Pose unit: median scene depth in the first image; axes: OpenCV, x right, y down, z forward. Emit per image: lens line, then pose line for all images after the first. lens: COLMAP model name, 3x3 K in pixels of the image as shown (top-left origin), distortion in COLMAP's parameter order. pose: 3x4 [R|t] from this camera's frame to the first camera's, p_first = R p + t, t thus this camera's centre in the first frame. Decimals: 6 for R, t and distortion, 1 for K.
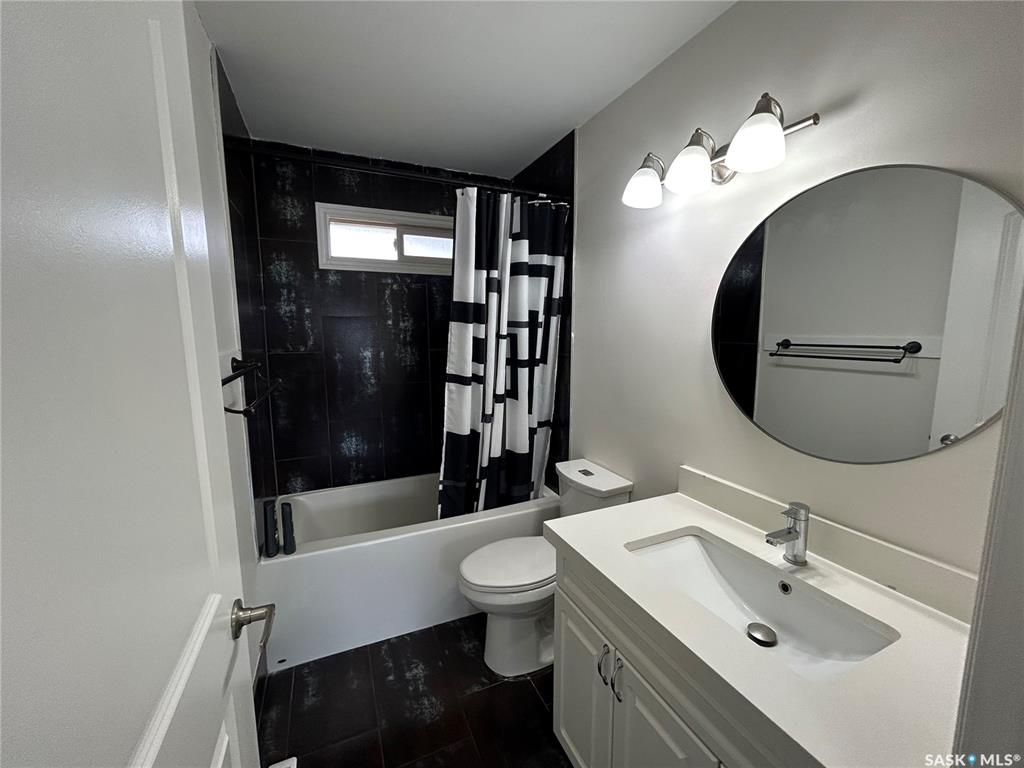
lens RADIAL K [[414.4, 0, 508.6], [0, 414.4, 383.2], [0, 0, 1]] dist [-0.002967, -0.000325]
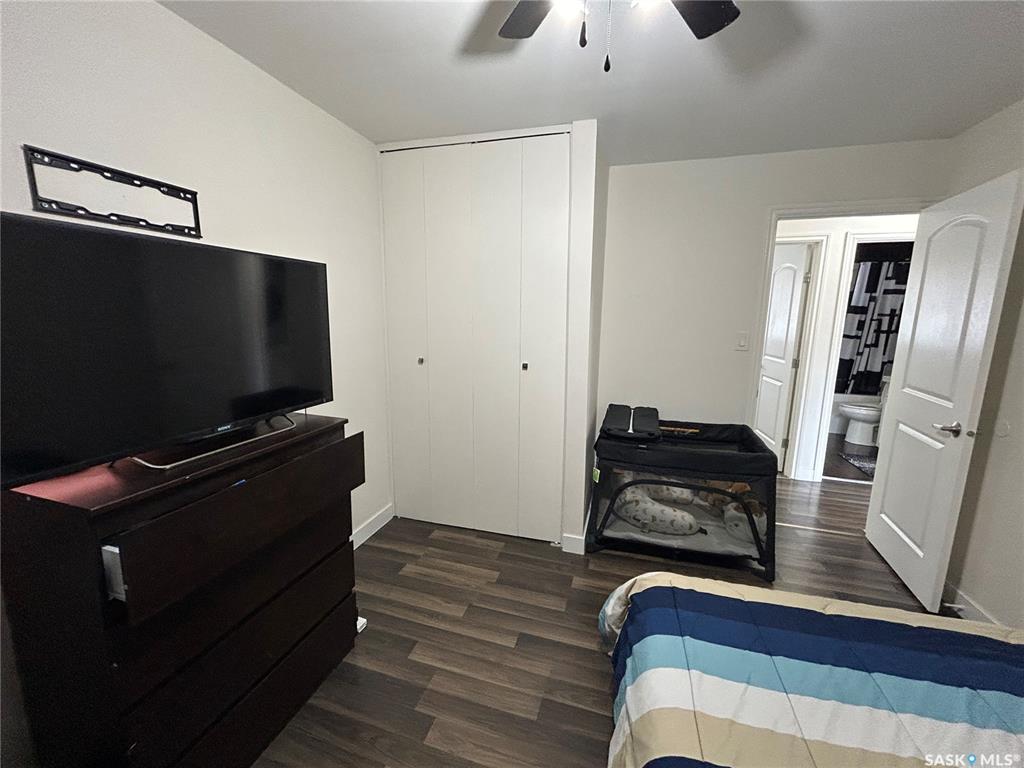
lens RADIAL K [[414.4, 0, 509.7], [0, 414.4, 387.1], [0, 0, 1]] dist [-0.002967, -0.000325]
pose [[0.746551, 0.134619, -0.651567, 0.022663], [-0.101314, 0.990897, 0.088645, 0.270186], [0.657569, -0.000165, 0.753394, -2.158570]]
